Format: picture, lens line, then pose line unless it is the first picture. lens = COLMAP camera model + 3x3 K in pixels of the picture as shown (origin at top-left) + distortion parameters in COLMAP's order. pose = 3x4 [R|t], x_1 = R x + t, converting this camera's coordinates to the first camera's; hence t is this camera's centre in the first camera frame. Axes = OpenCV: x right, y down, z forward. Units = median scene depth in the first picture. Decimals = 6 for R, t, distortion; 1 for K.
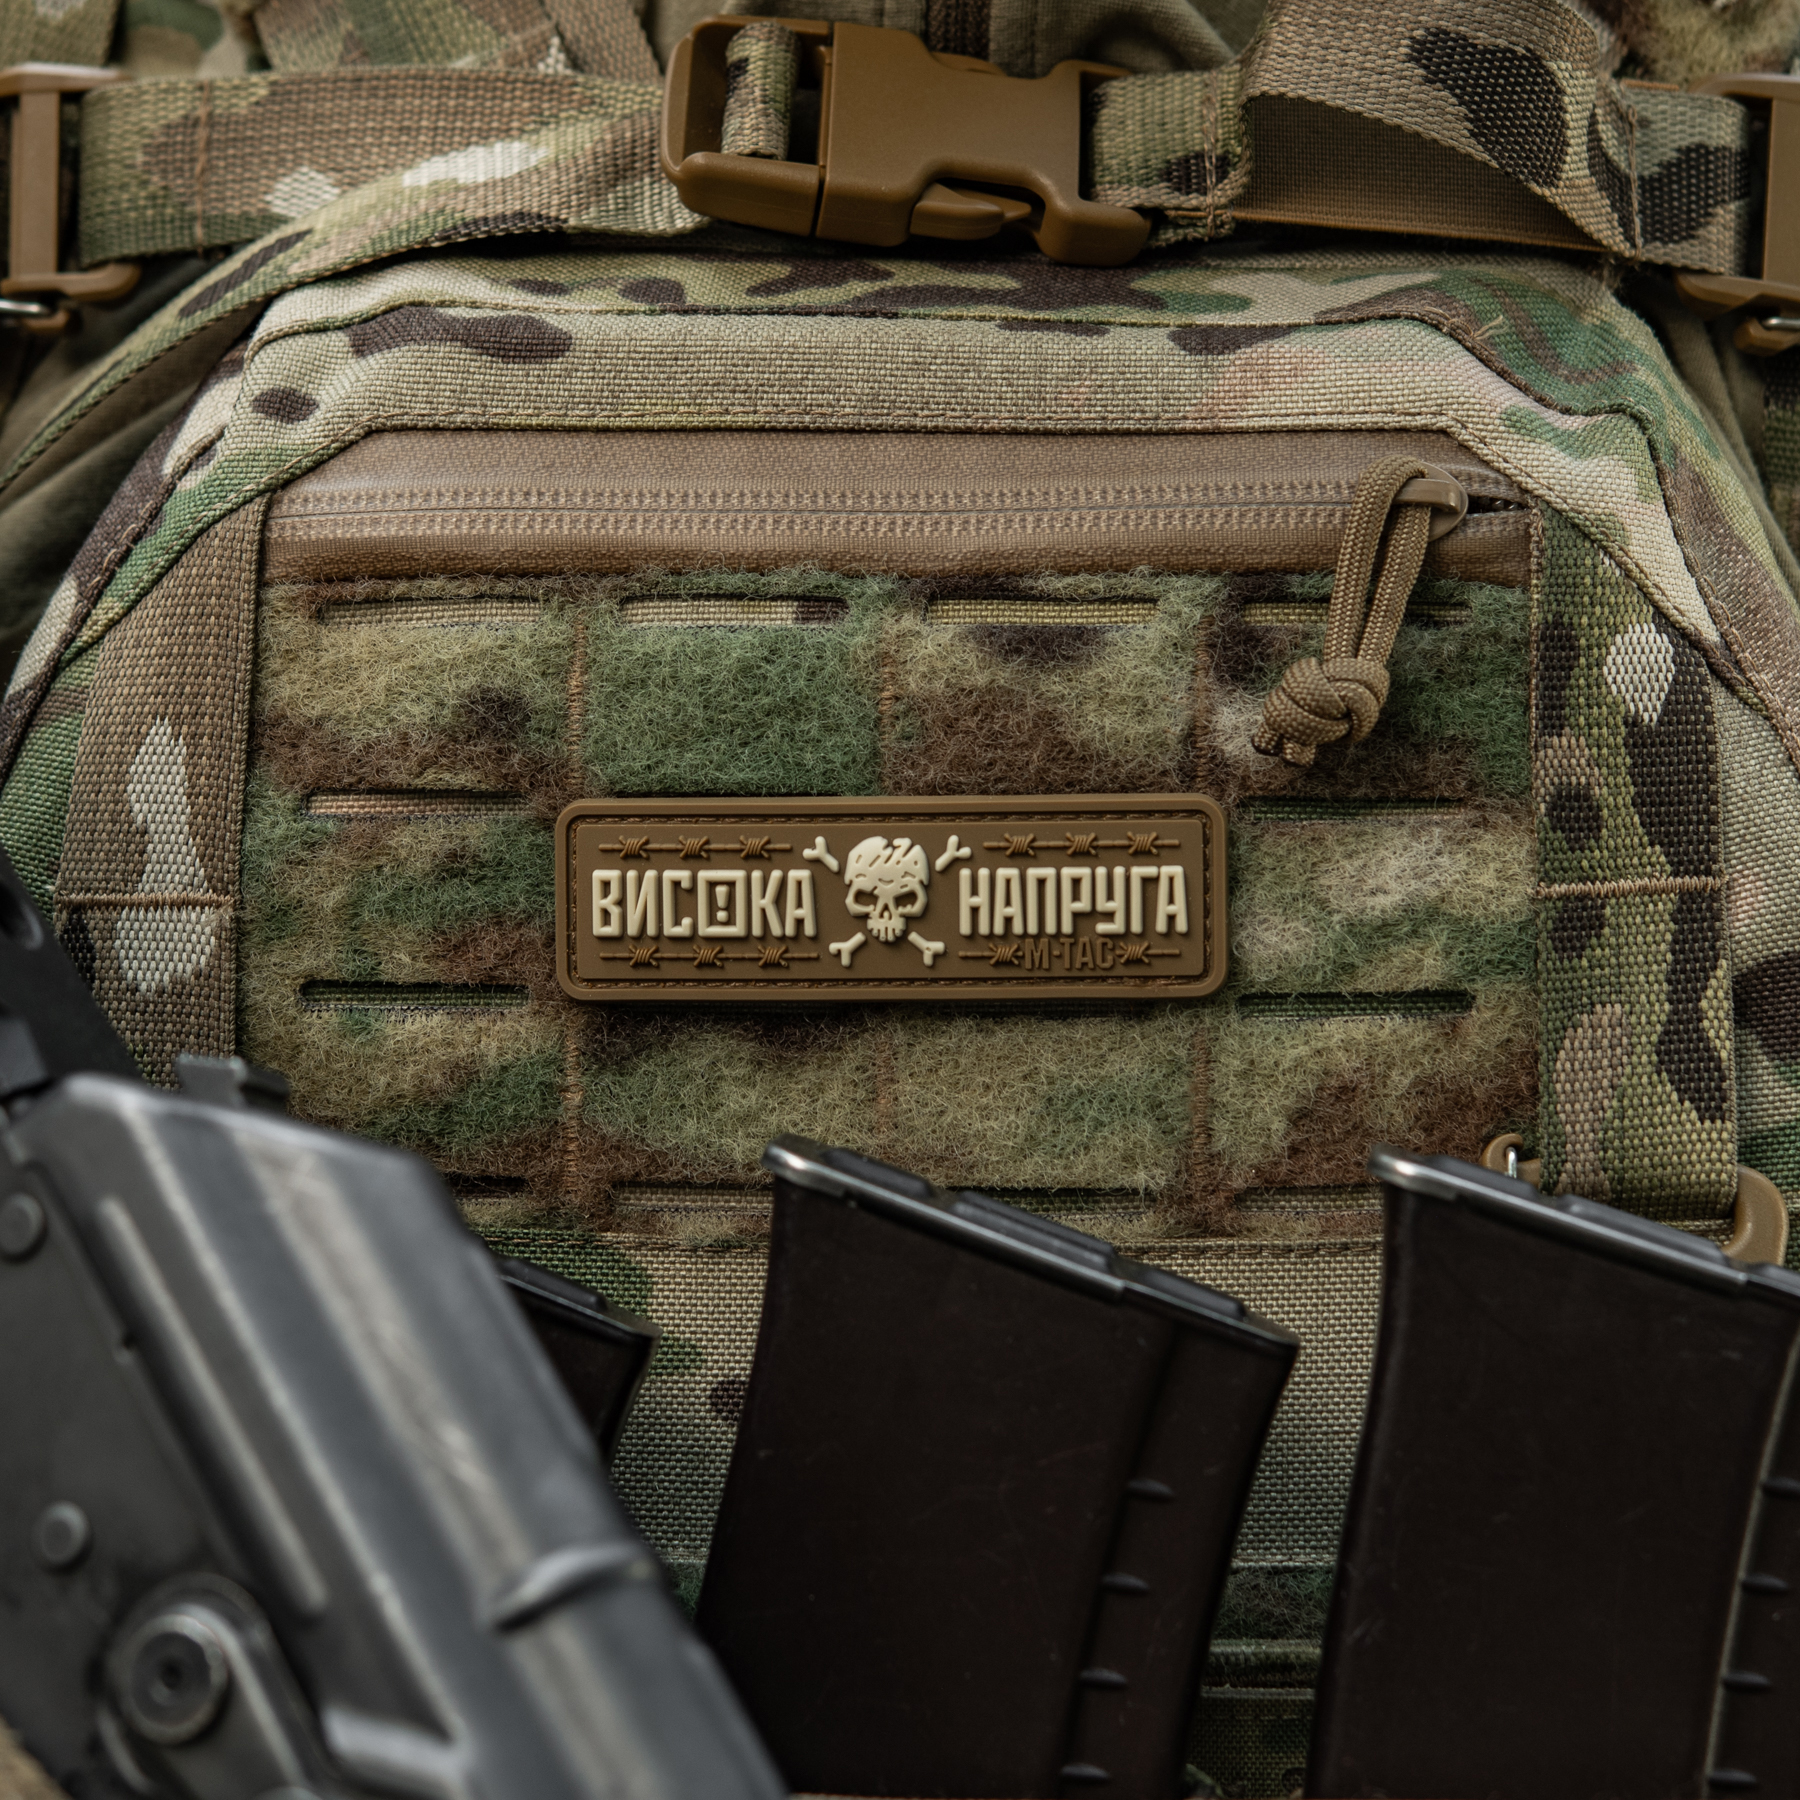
lens RADIAL K [[5086.4, 0, 898.5], [0, 5086.4, 896.1], [0, 0, 1]] dist [0.044430, -1.360818]
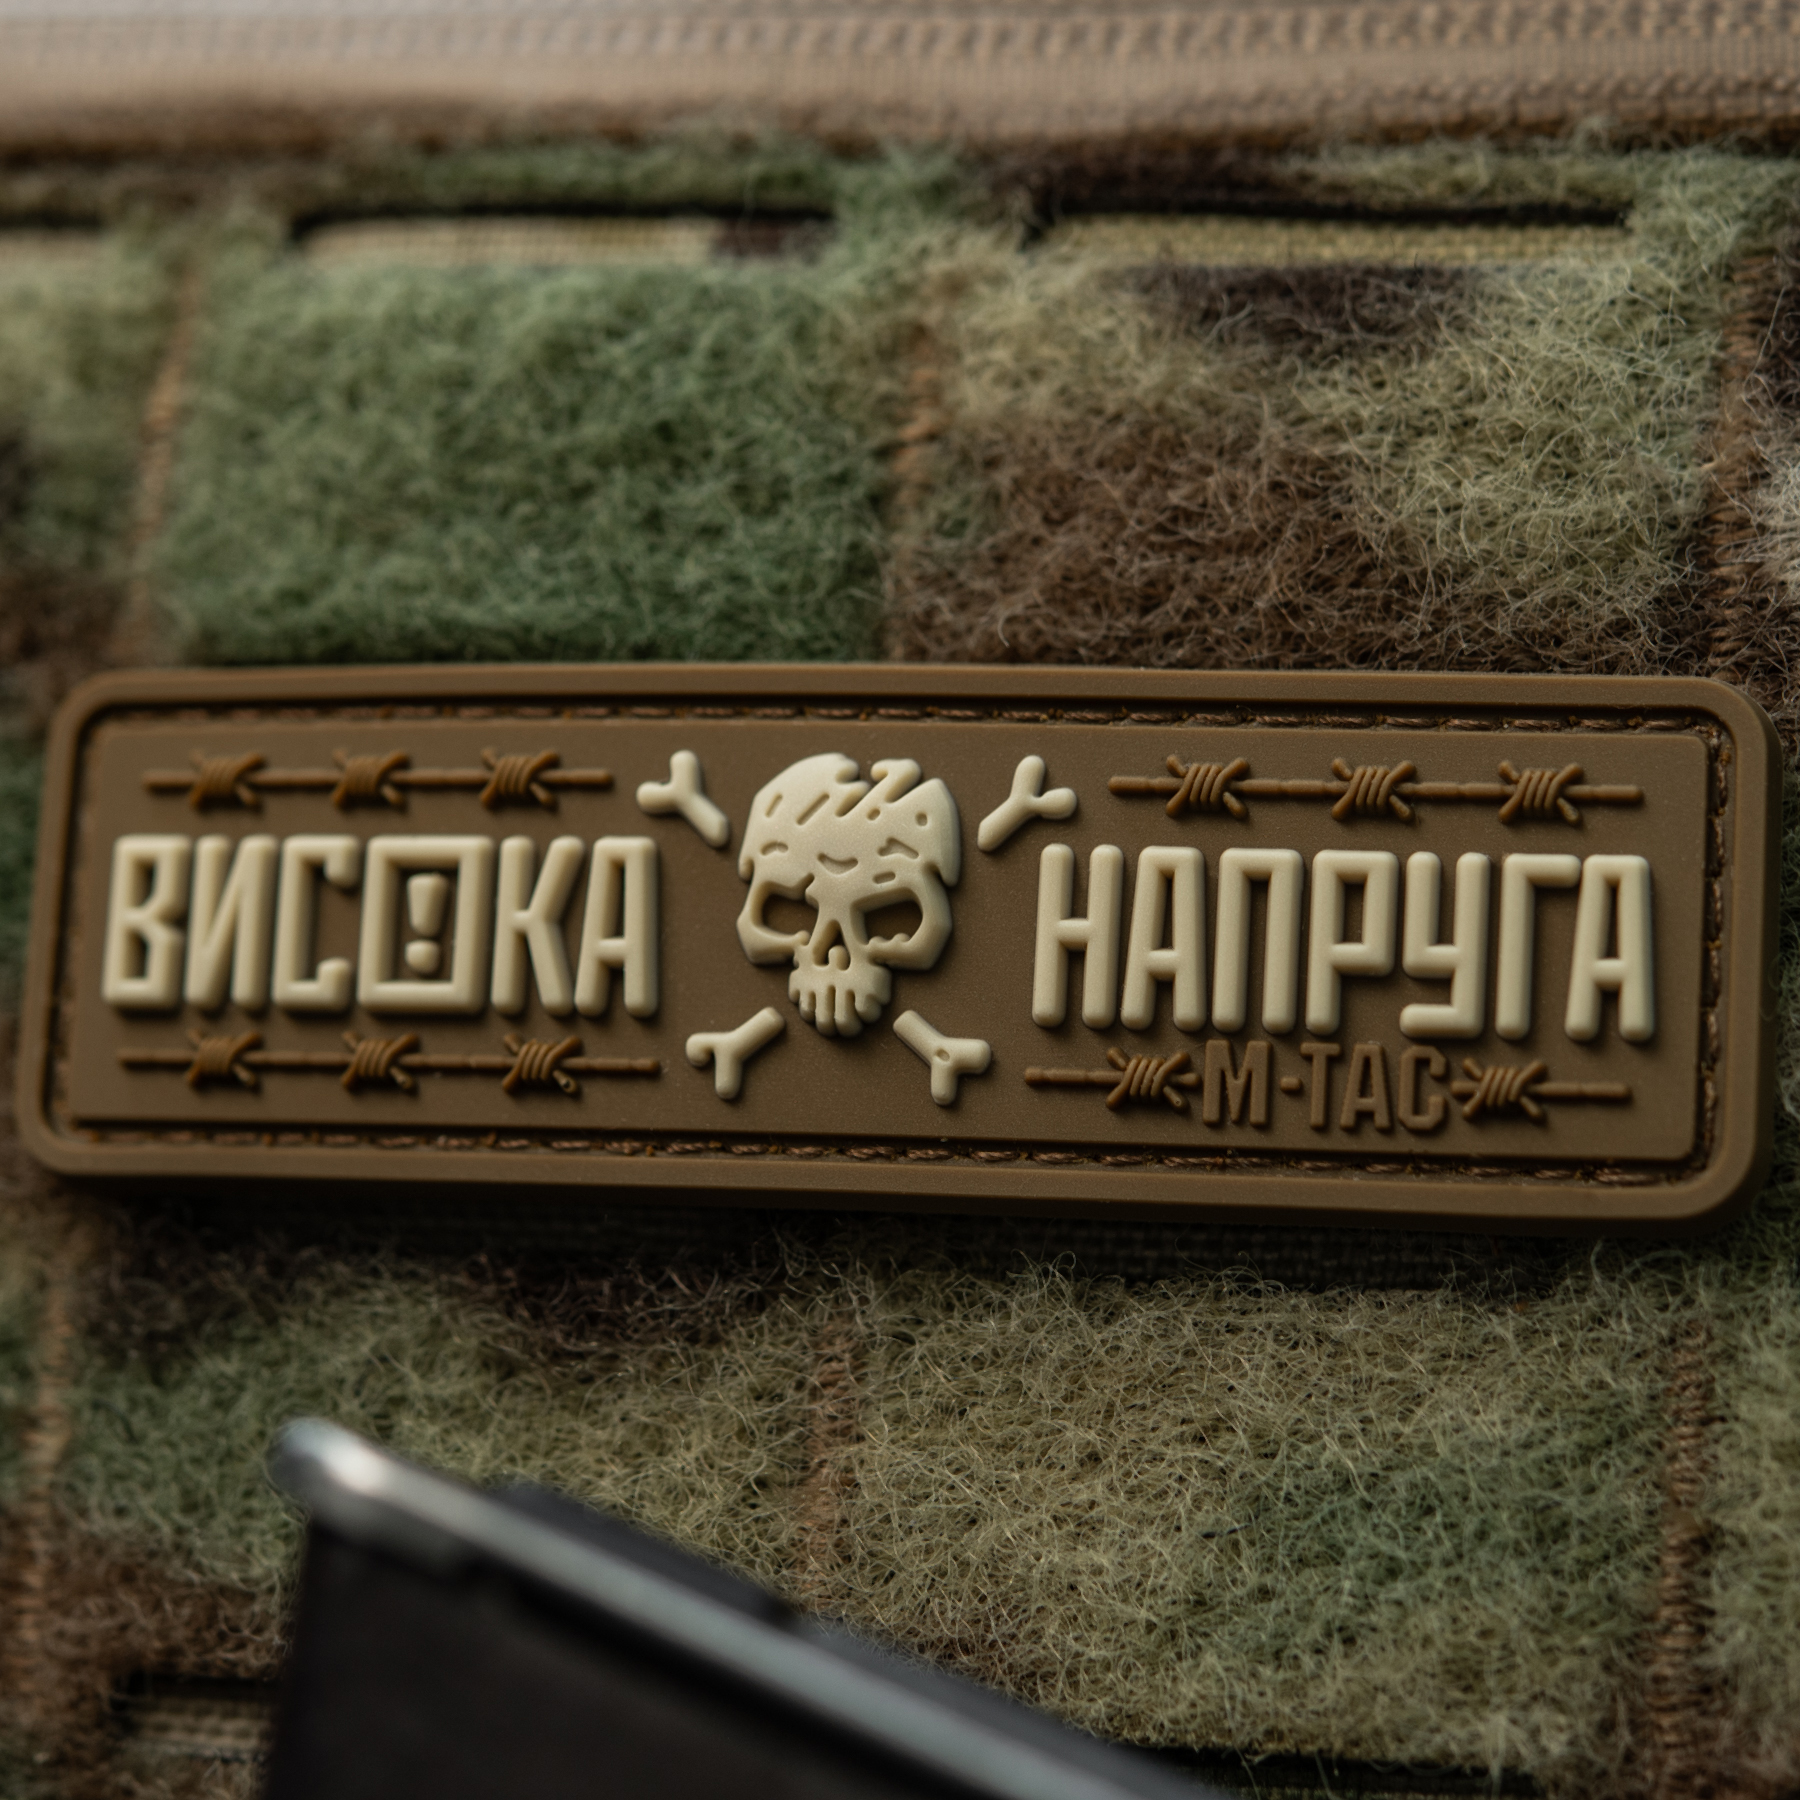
lens RADIAL K [[5499.5, 0, 897.3], [0, 5499.5, 848.8], [0, 0, 1]] dist [-0.041826, 0.352607]
pose [[0.980123, 0.035041, -0.195272, 0.078929], [-0.081179, 0.968942, -0.233585, 0.088179], [0.181022, 0.244794, 0.952527, 0.609952]]
